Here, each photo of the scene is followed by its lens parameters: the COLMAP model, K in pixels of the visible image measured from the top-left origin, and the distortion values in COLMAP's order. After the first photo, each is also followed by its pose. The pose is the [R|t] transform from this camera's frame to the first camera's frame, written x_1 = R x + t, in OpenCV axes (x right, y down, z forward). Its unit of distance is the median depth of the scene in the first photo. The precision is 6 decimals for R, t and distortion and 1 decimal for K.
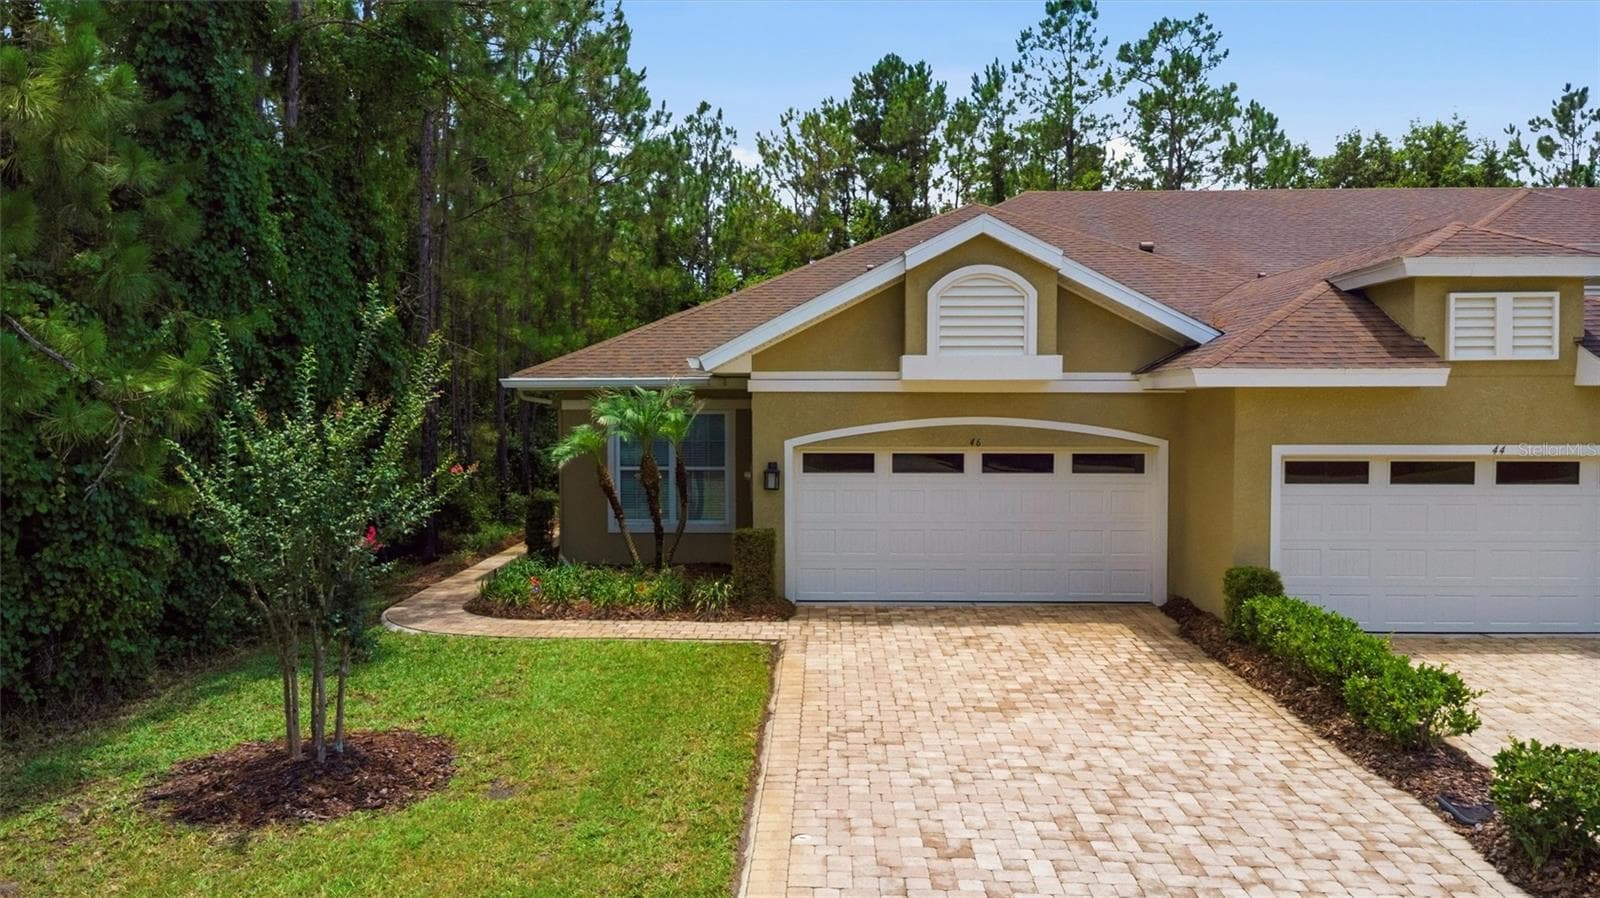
lens RADIAL K [[1178.6, 0, 791.8], [0, 1178.6, 430.6], [0, 0, 1]] dist [0.006000, -0.004381]
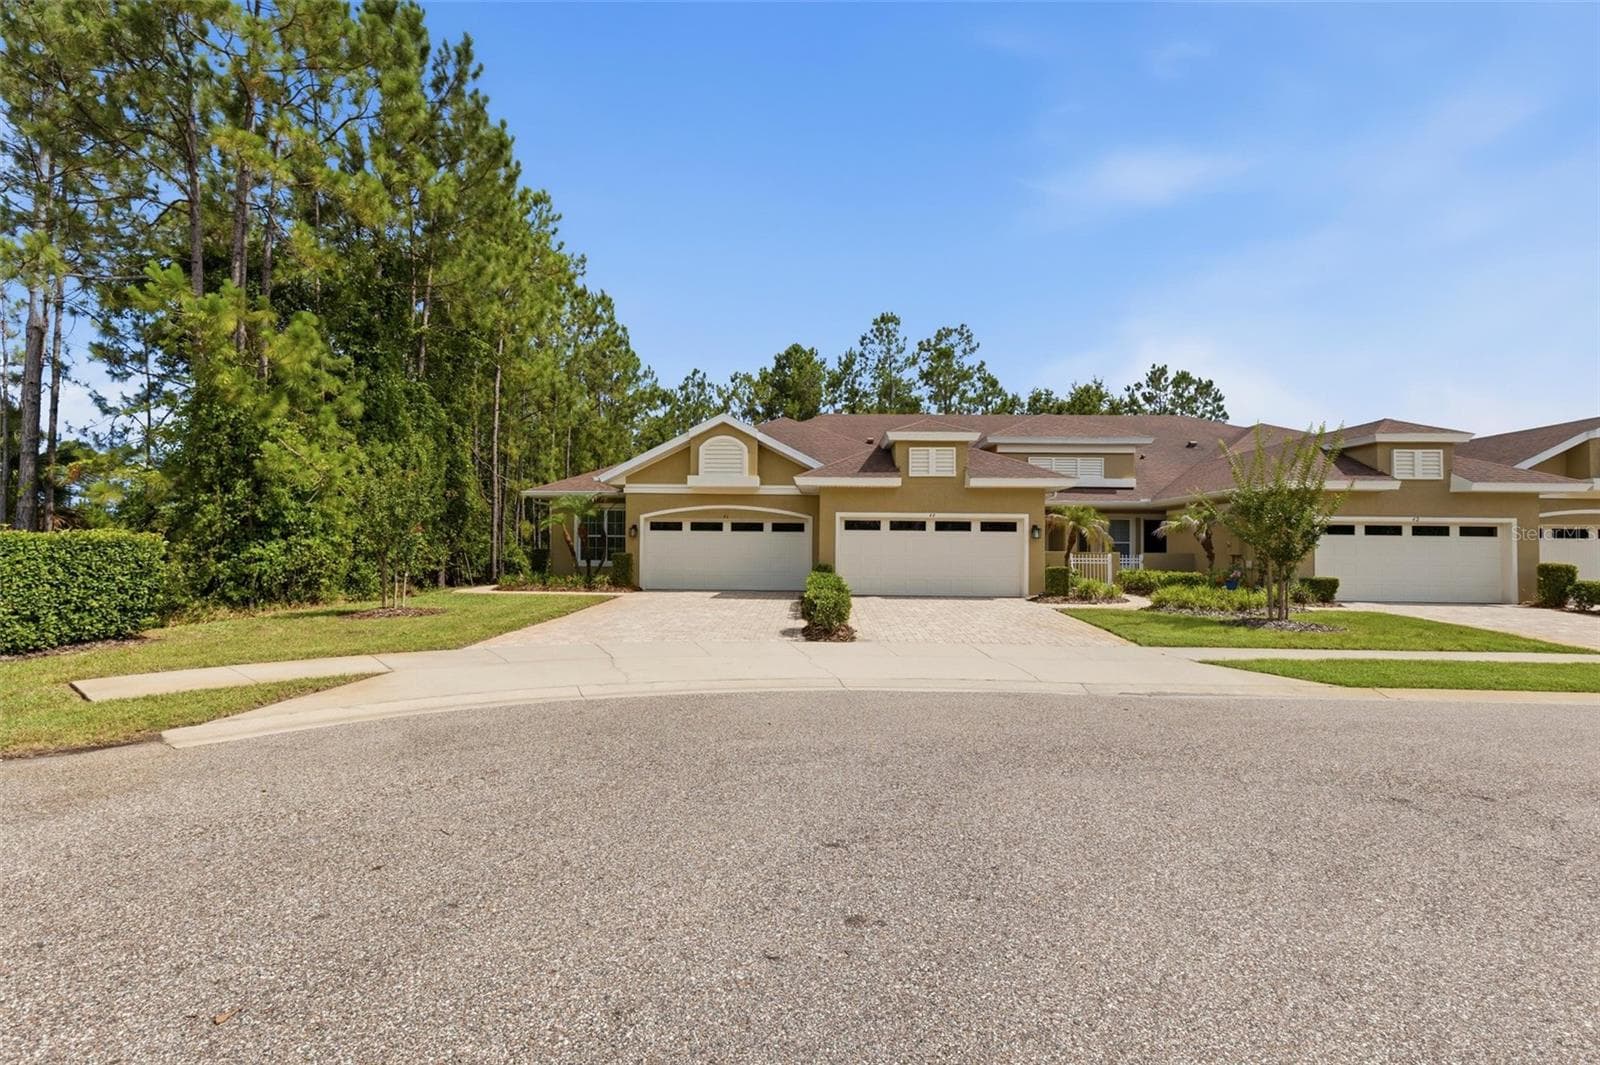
lens RADIAL K [[724.3, 0, 798.3], [0, 724.3, 543.3], [0, 0, 1]] dist [0.010024, 0.000049]
pose [[0.999847, 0.010130, 0.014254, 0.277981], [-0.009550, 0.999149, -0.040132, 0.115940], [-0.014648, 0.039989, 0.999093, -0.368263]]
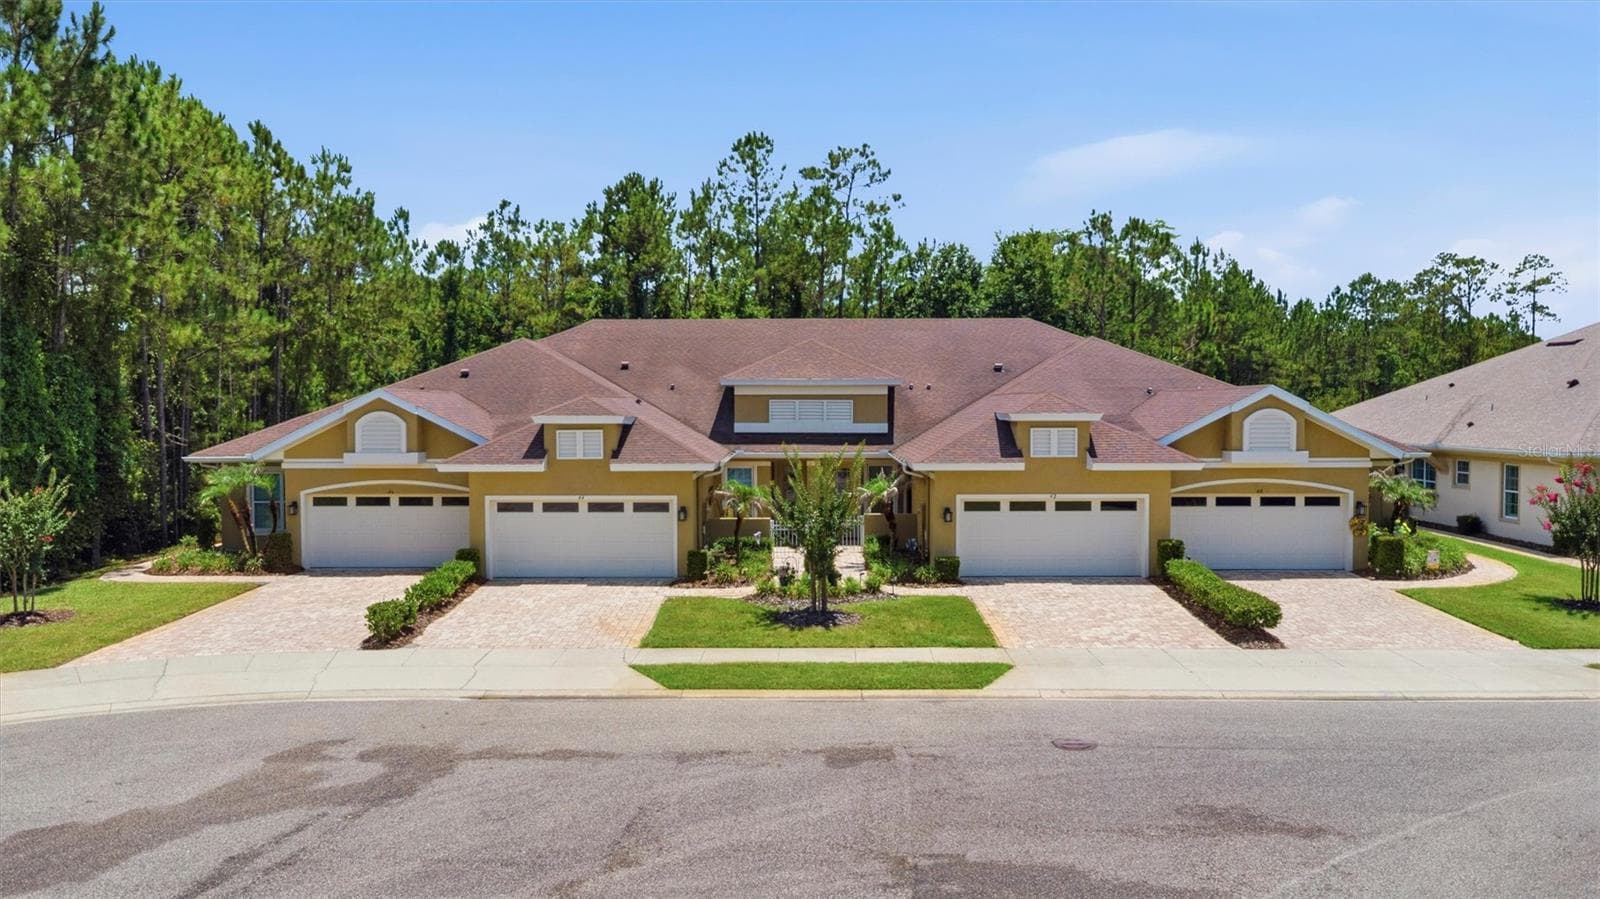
lens RADIAL K [[1161.1, 0, 800.0], [0, 1161.1, 449.5], [0, 0, 1]] dist [0.040968, -0.079889]
pose [[0.999483, -0.003159, 0.032007, 0.838980], [0.002766, 0.999920, 0.012305, -0.091623], [-0.032043, -0.012210, 0.999412, -1.136203]]
